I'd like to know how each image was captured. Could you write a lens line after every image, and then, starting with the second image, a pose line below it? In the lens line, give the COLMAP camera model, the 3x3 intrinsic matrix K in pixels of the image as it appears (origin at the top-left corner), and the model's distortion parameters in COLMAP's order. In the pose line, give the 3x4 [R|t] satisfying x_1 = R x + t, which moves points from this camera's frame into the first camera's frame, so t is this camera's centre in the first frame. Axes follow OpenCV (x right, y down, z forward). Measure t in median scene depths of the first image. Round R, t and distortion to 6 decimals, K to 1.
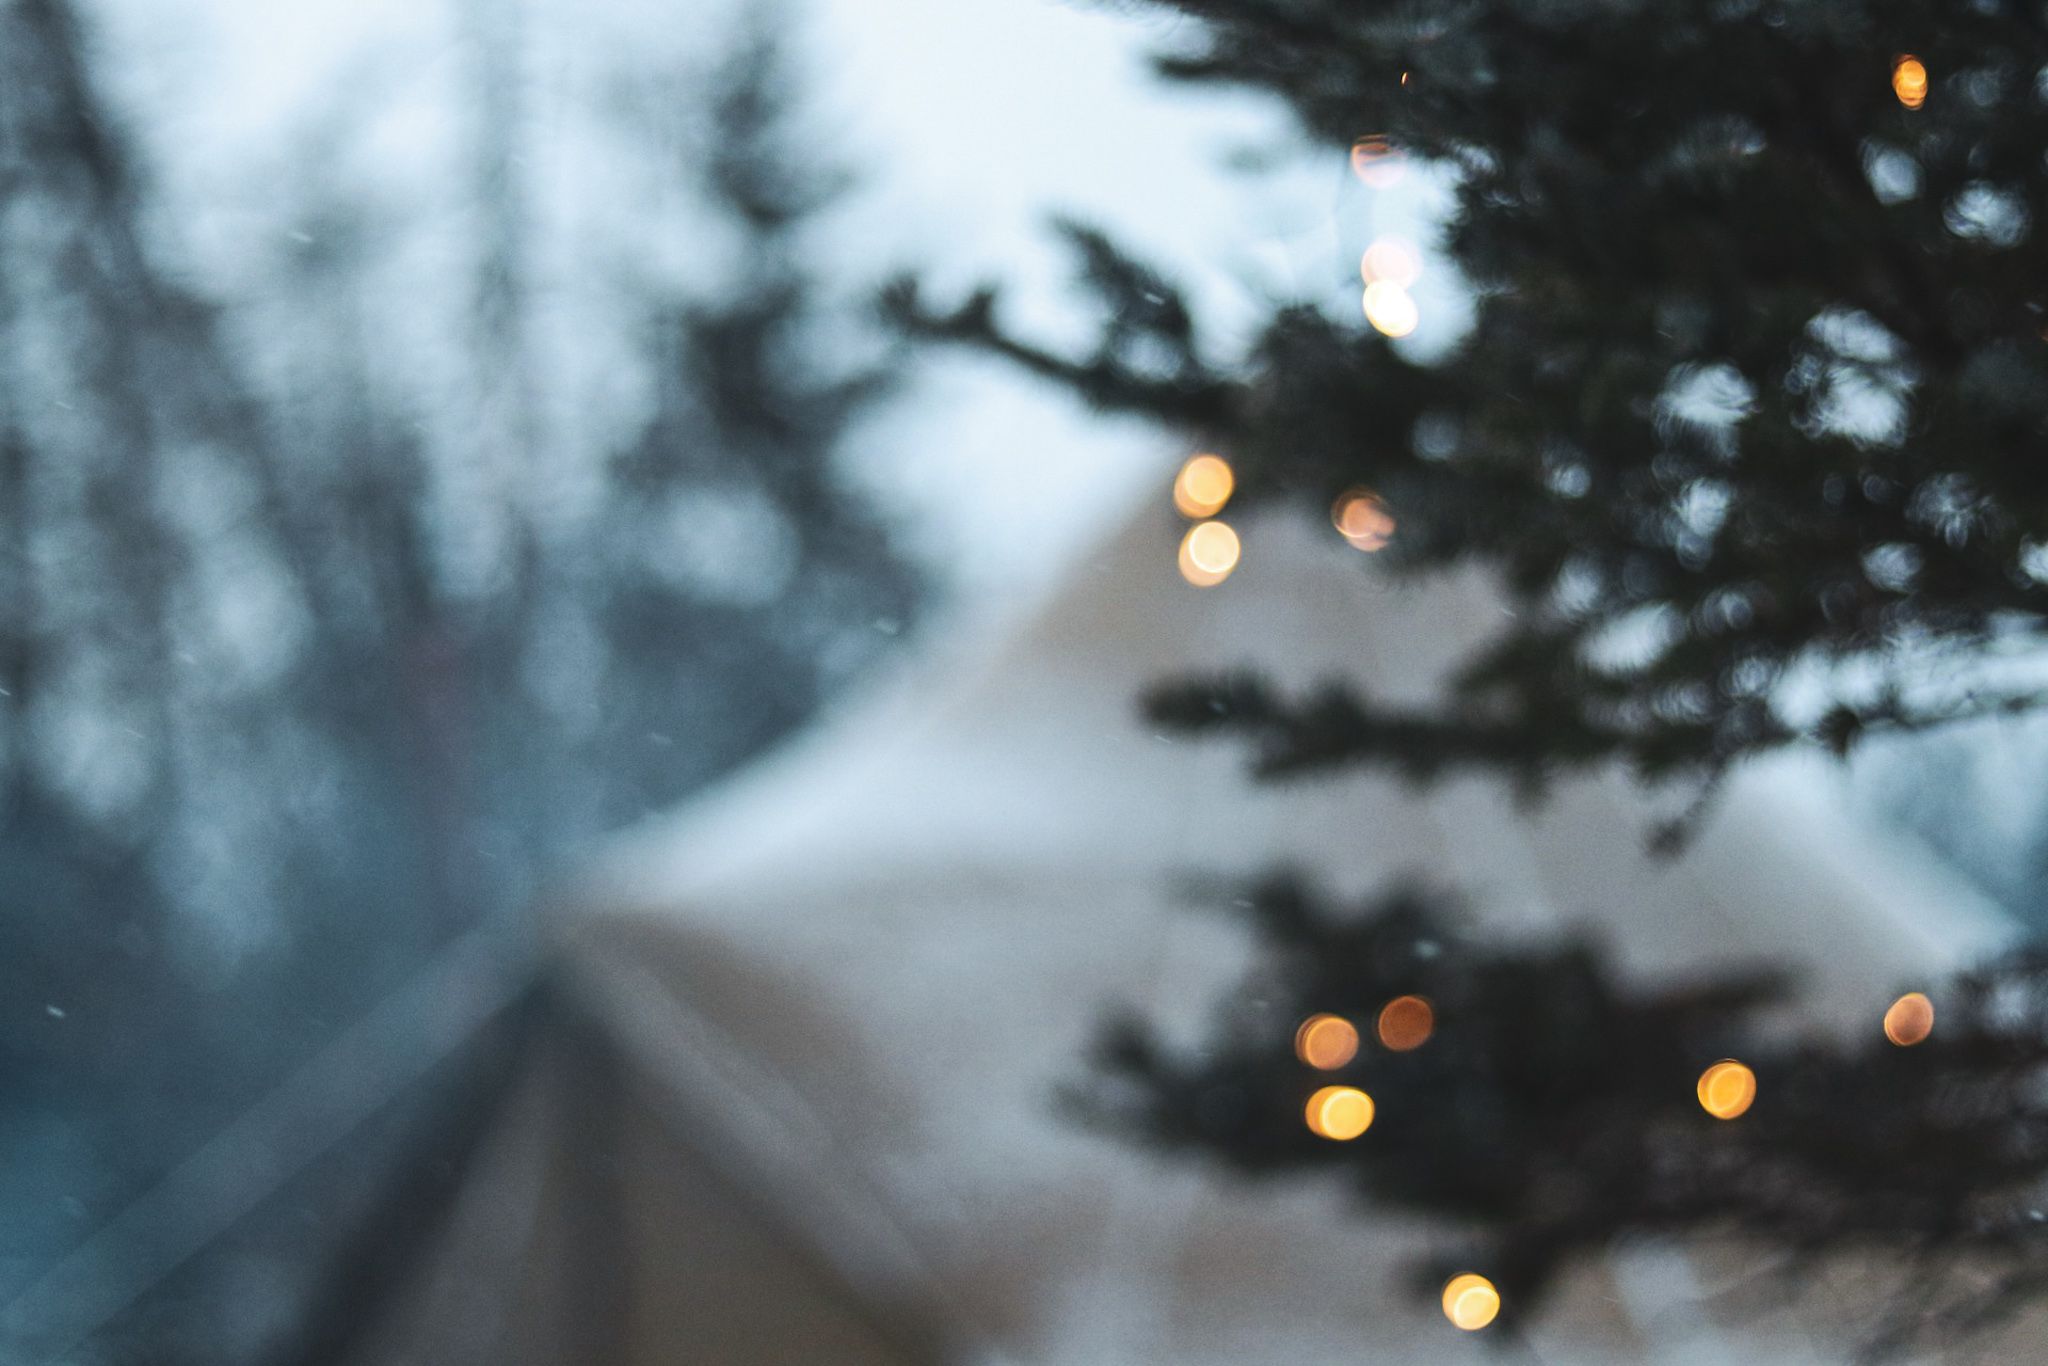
lens RADIAL K [[4447.8, 0, 1024.0], [0, 4447.8, 683.0], [0, 0, 1]] dist [-0.018527, -0.304698]
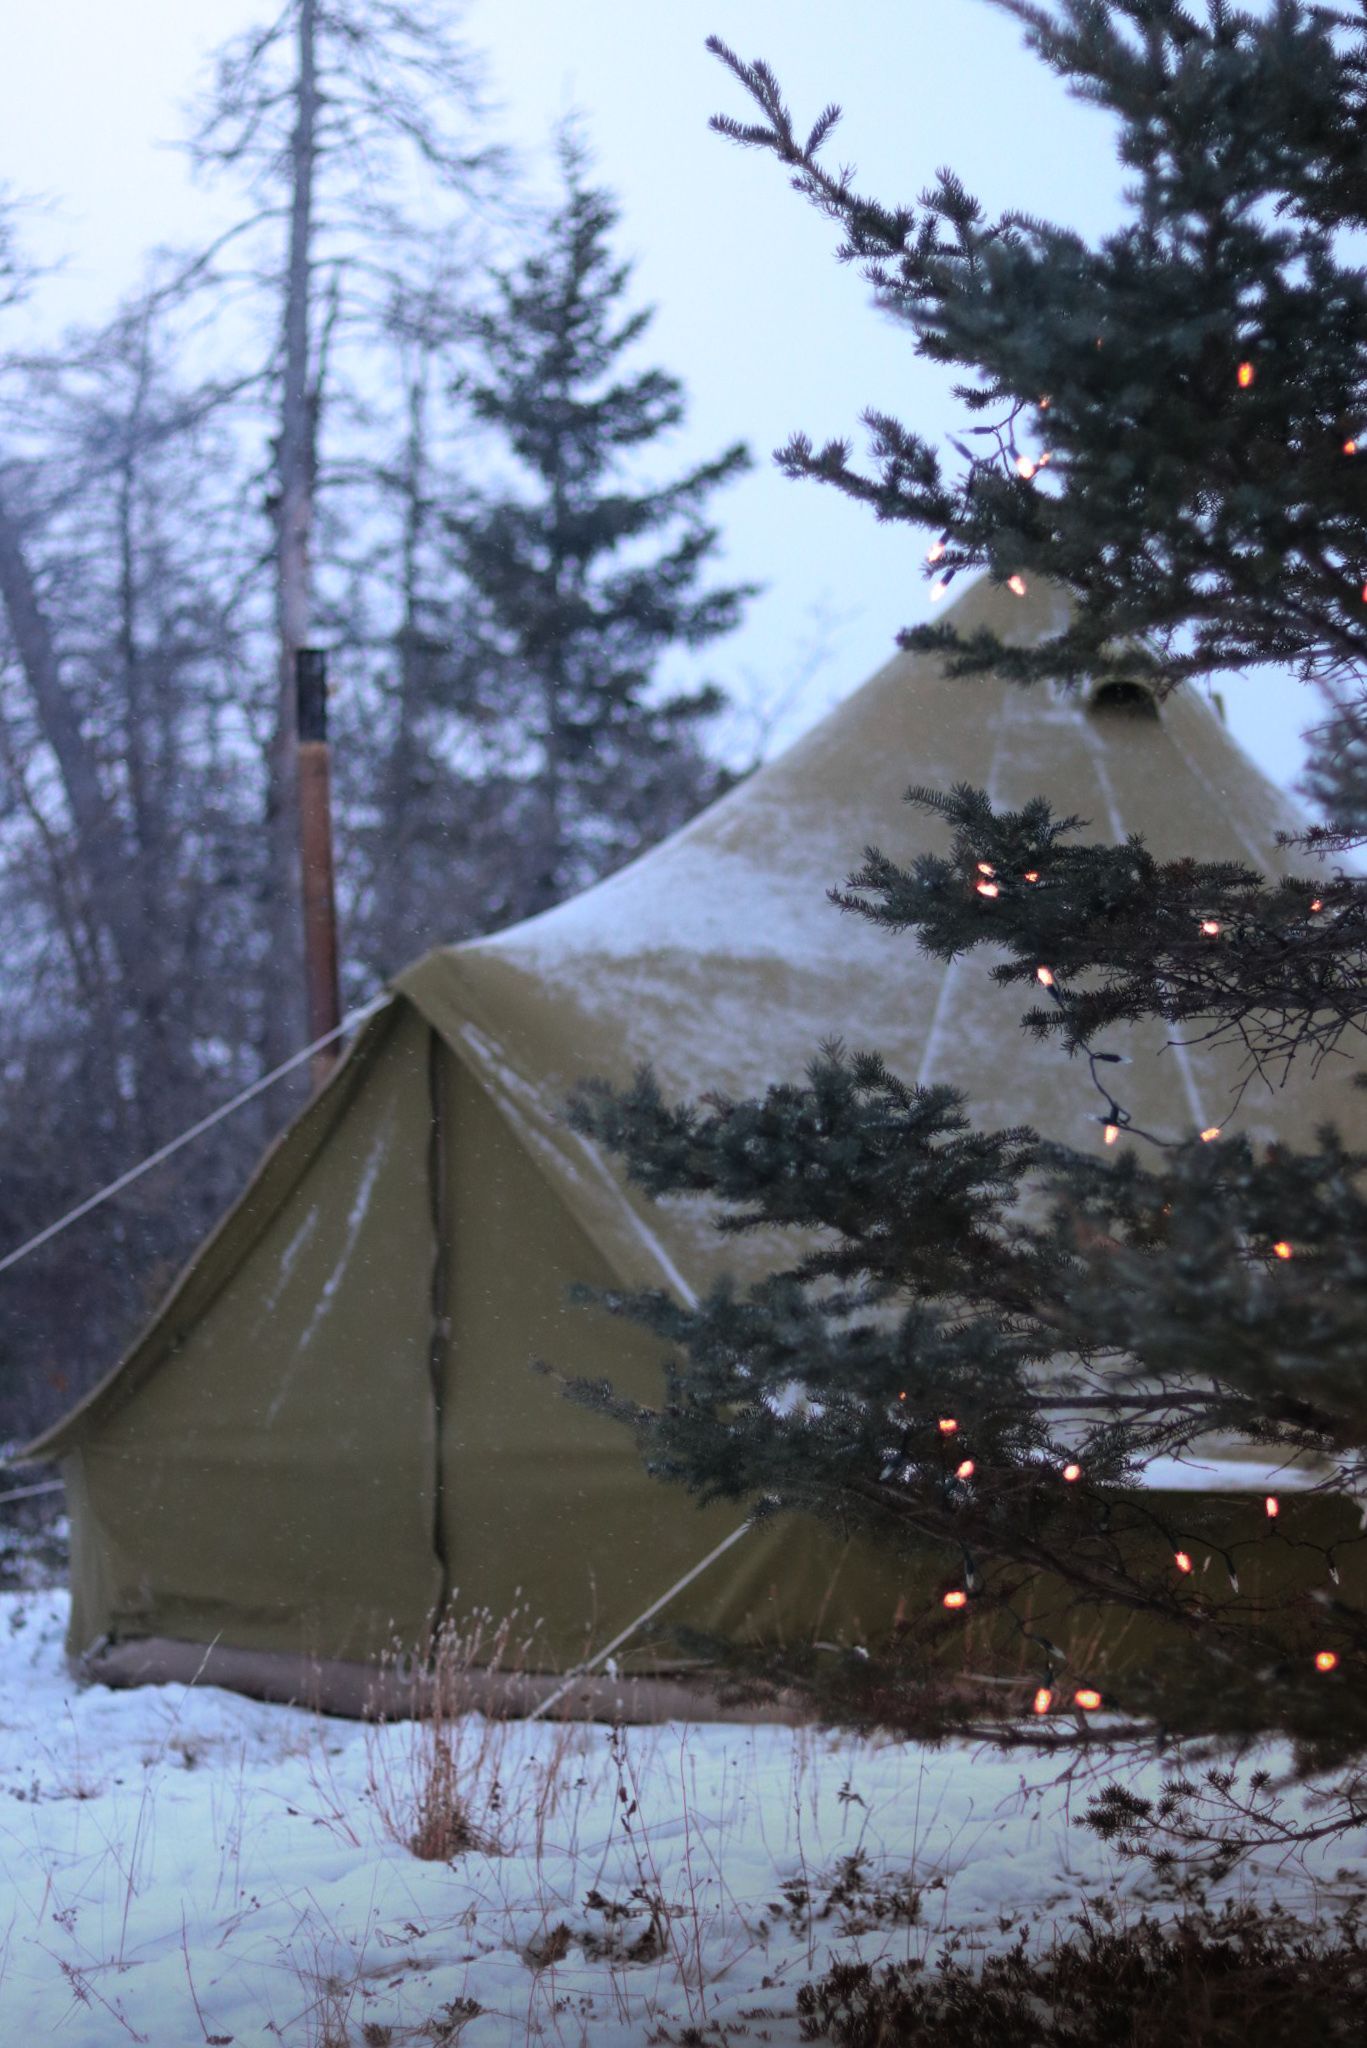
lens RADIAL K [[4447.8, 0, 683.5], [0, 4447.8, 1024.0], [0, 0, 1]] dist [-0.018527, -0.304698]
pose [[0.998202, 0.057154, -0.018070, -0.025496], [-0.056707, 0.998093, 0.024373, 0.127019], [0.019429, -0.023305, 0.999540, -1.038428]]
